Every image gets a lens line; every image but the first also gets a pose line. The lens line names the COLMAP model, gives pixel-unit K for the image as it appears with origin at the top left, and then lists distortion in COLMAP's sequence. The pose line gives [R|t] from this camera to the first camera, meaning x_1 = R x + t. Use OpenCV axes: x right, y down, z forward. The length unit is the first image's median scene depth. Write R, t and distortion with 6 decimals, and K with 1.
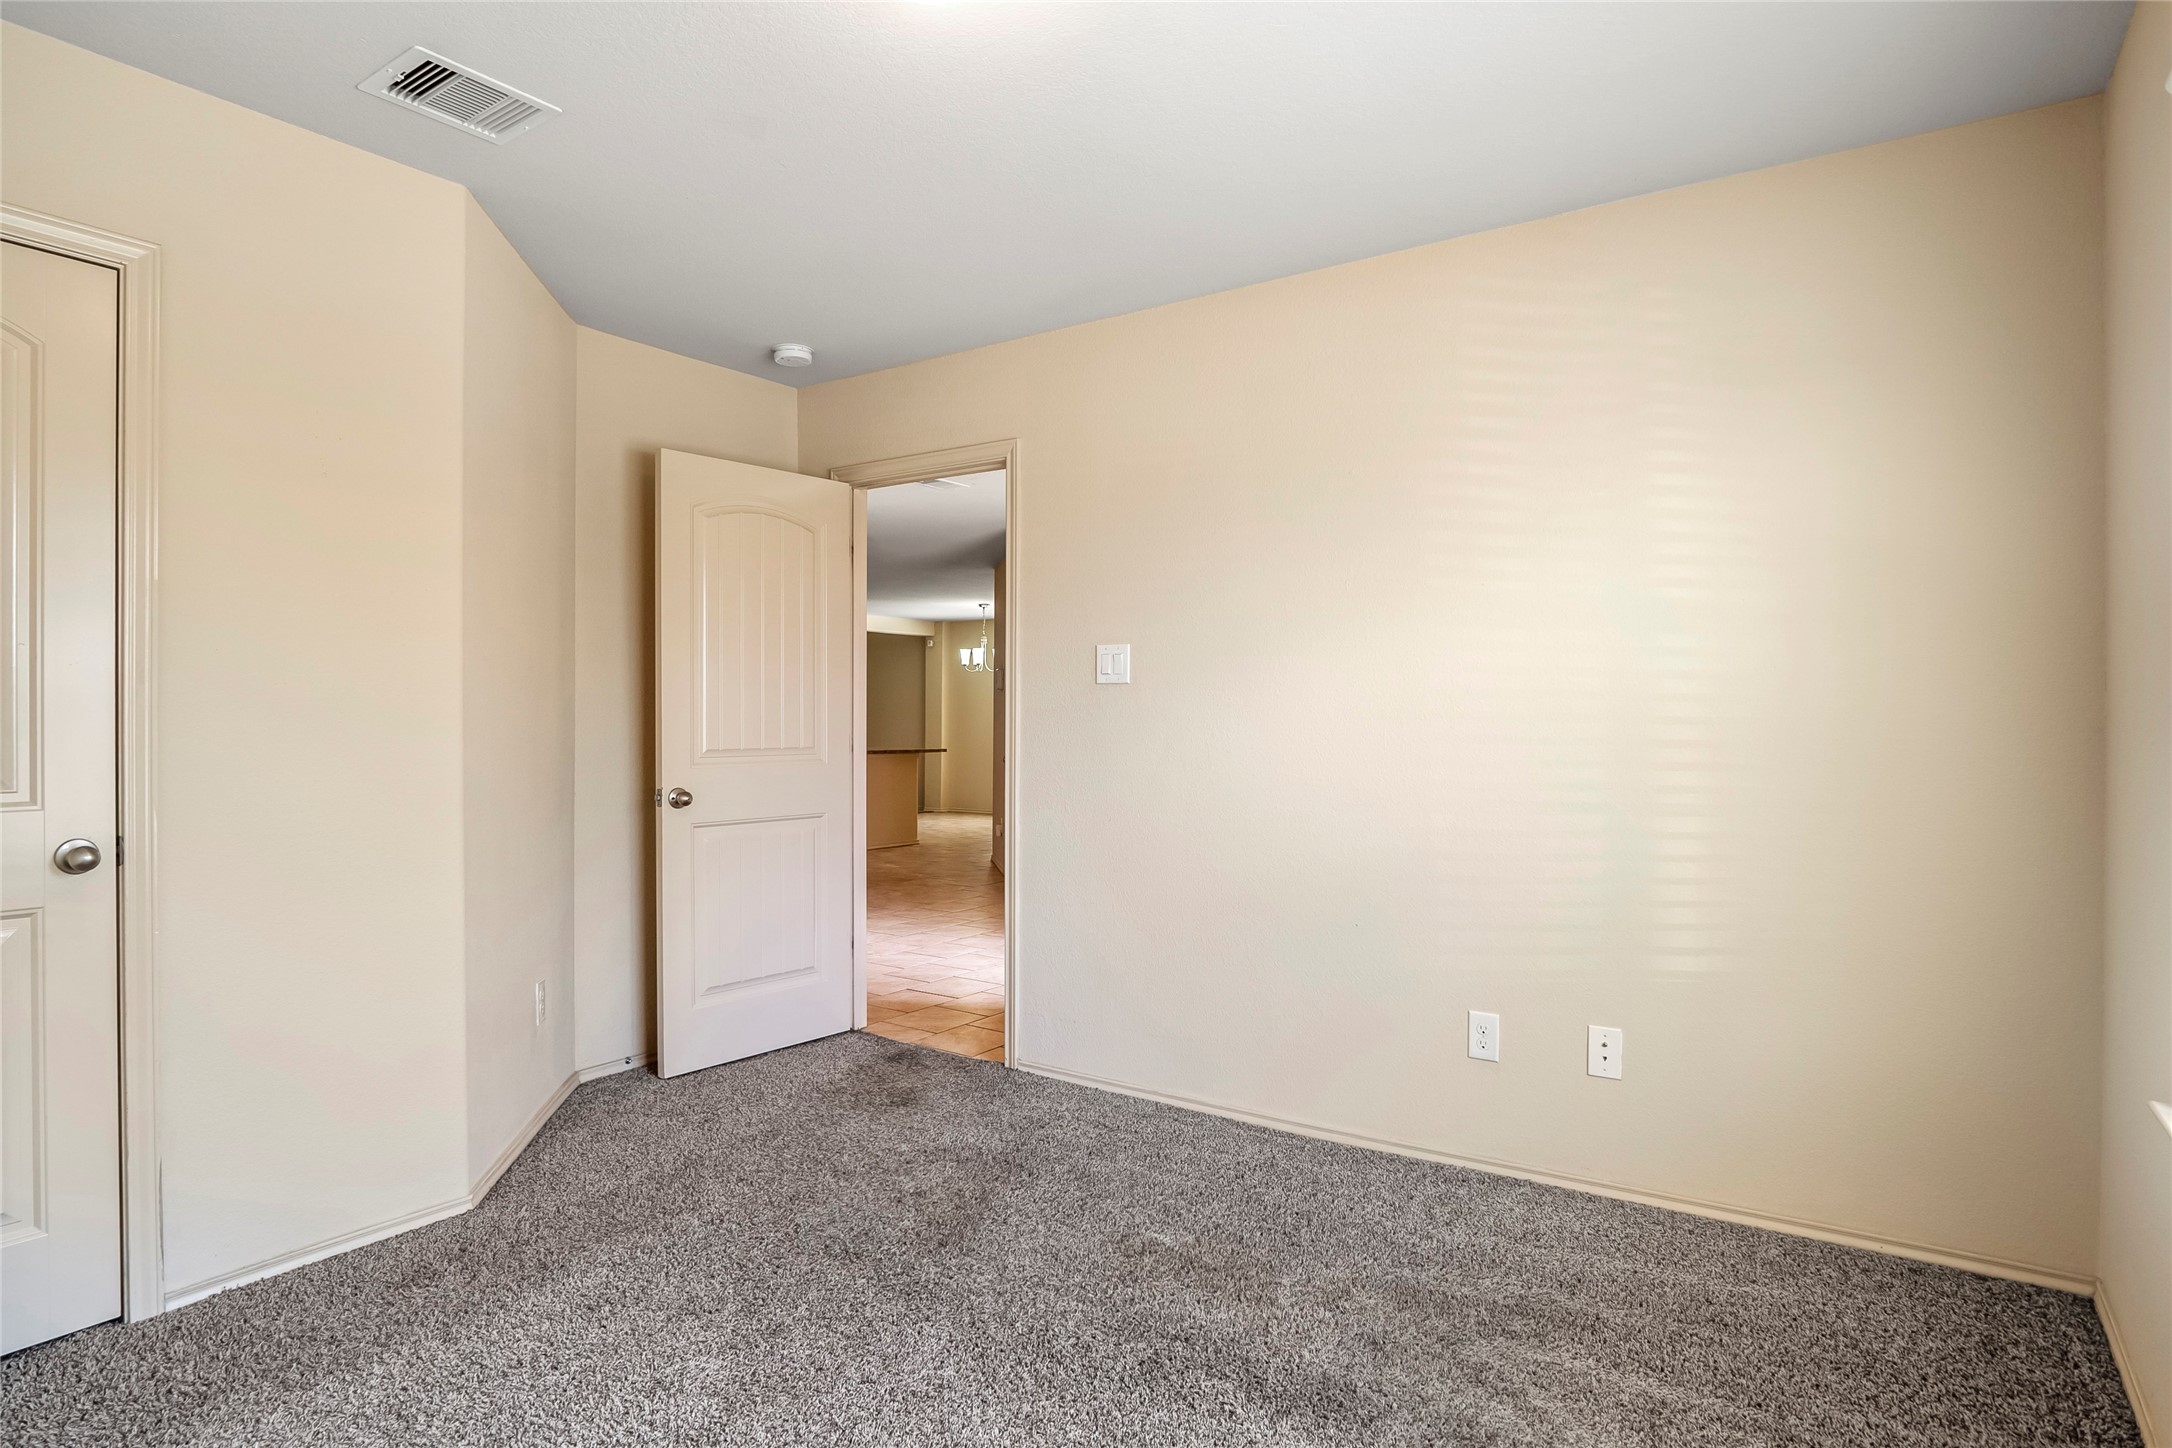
lens RADIAL K [[1185.5, 0, 1086.0], [0, 1185.5, 724.0], [0, 0, 1]] dist [-0.001351, 0.000201]
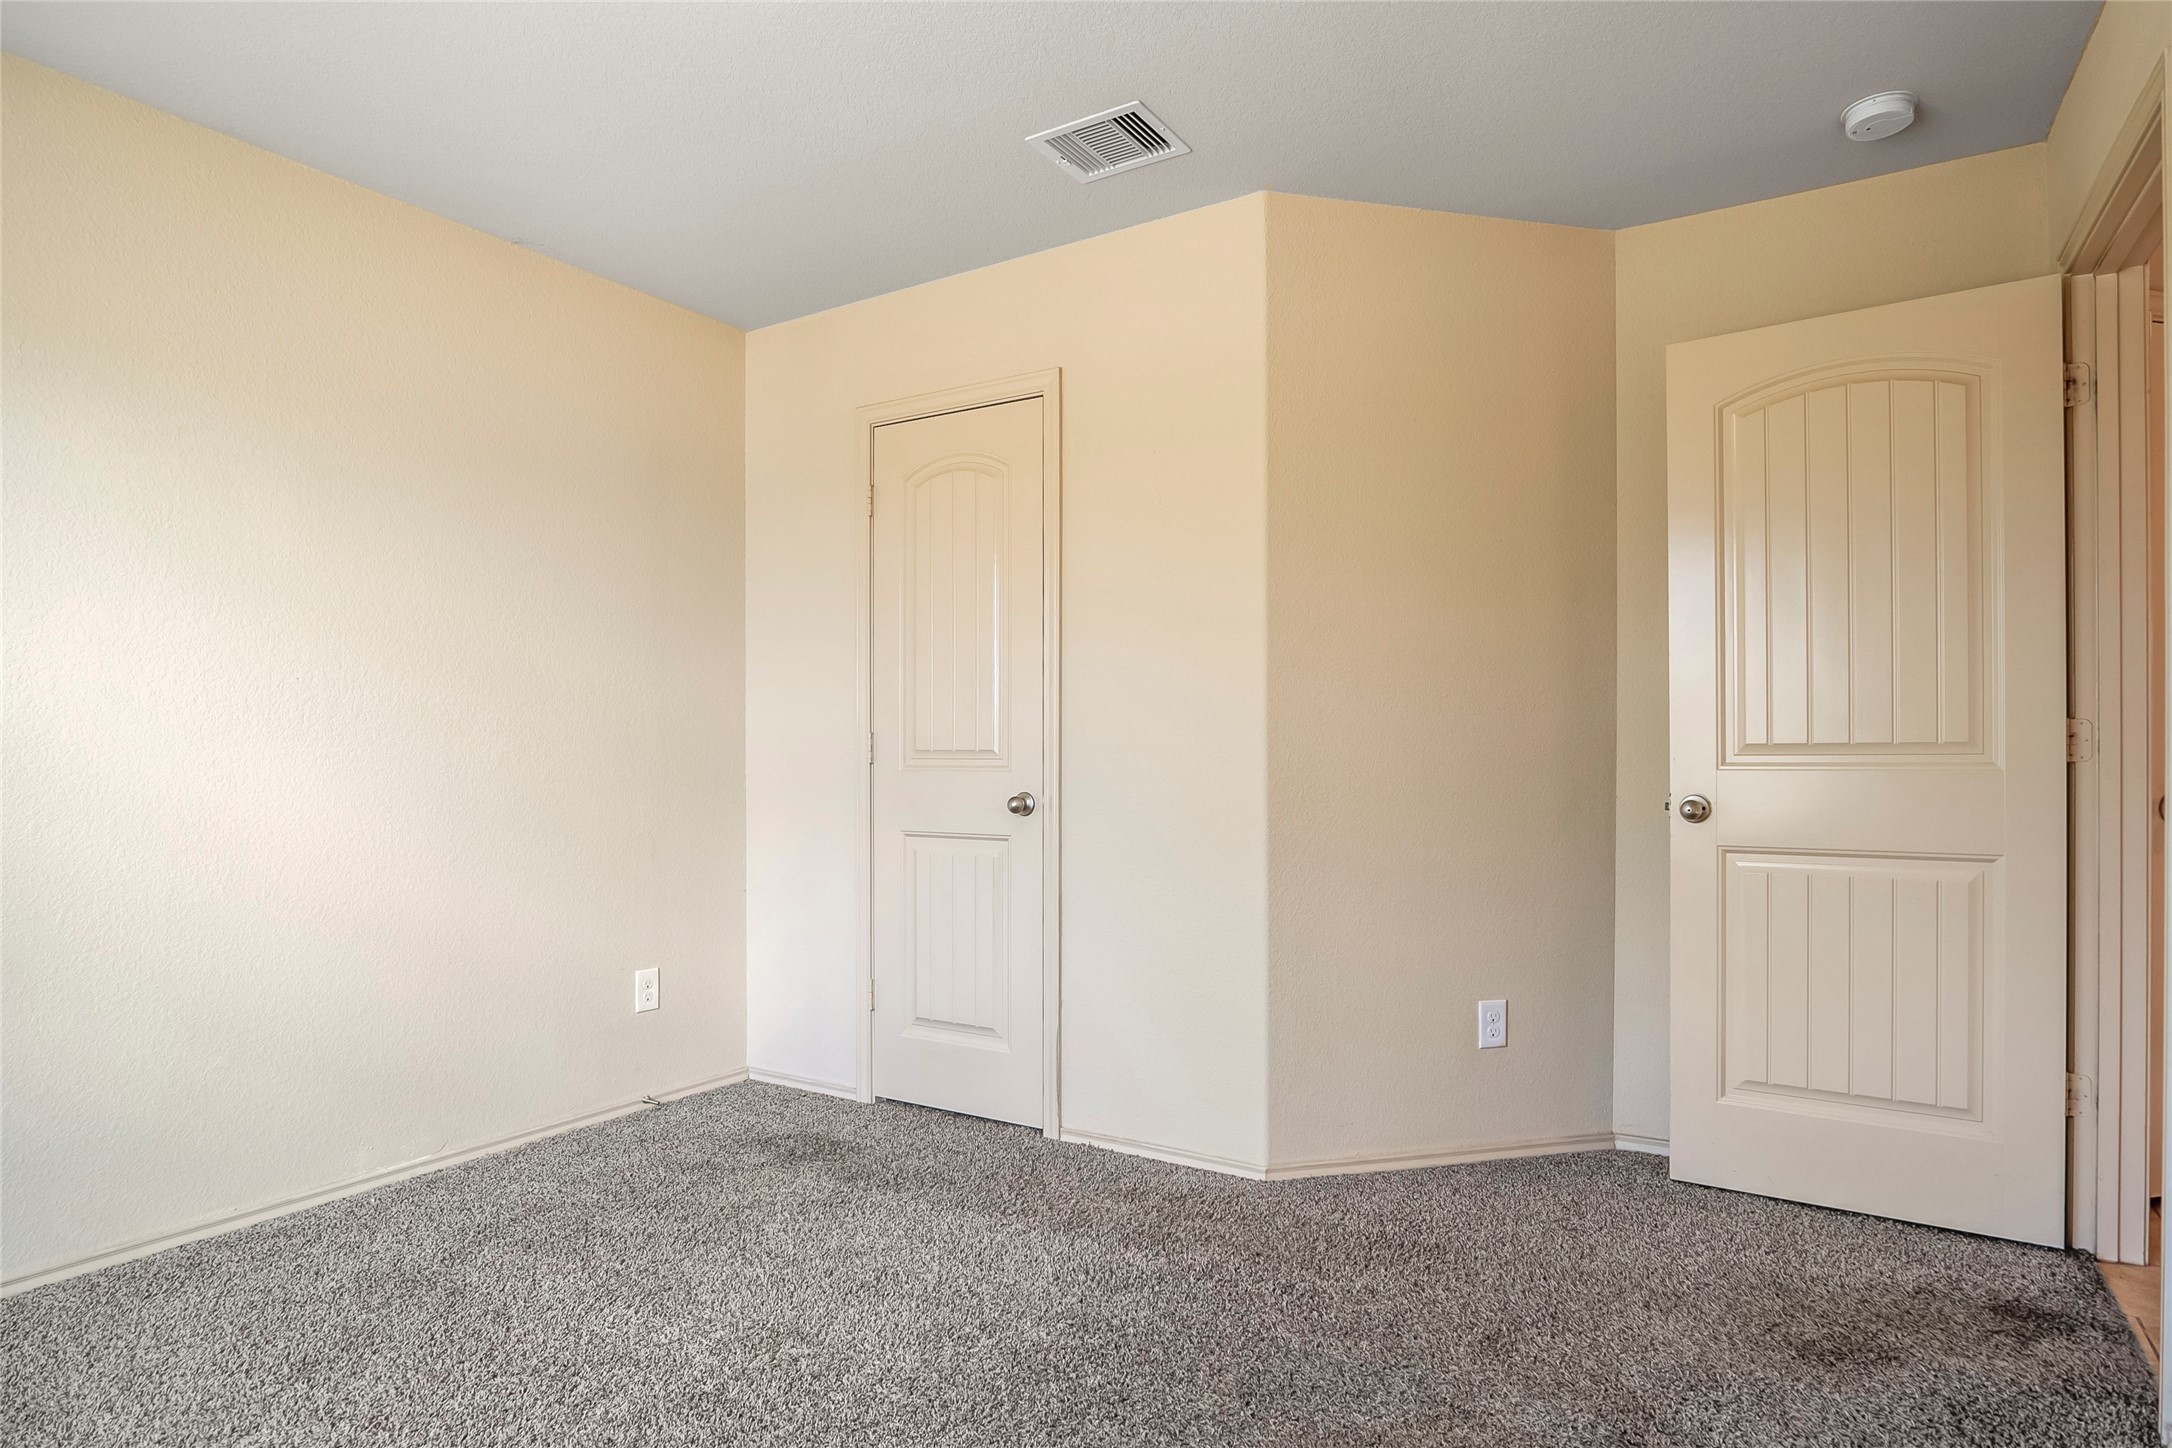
lens RADIAL K [[1174.8, 0, 1093.4], [0, 1174.8, 747.7], [0, 0, 1]] dist [-0.037538, 0.012499]
pose [[0.072280, -0.003371, -0.997379, 0.354017], [-0.005255, 0.999979, -0.003761, 0.028517], [0.997371, 0.005513, 0.072261, 0.572069]]
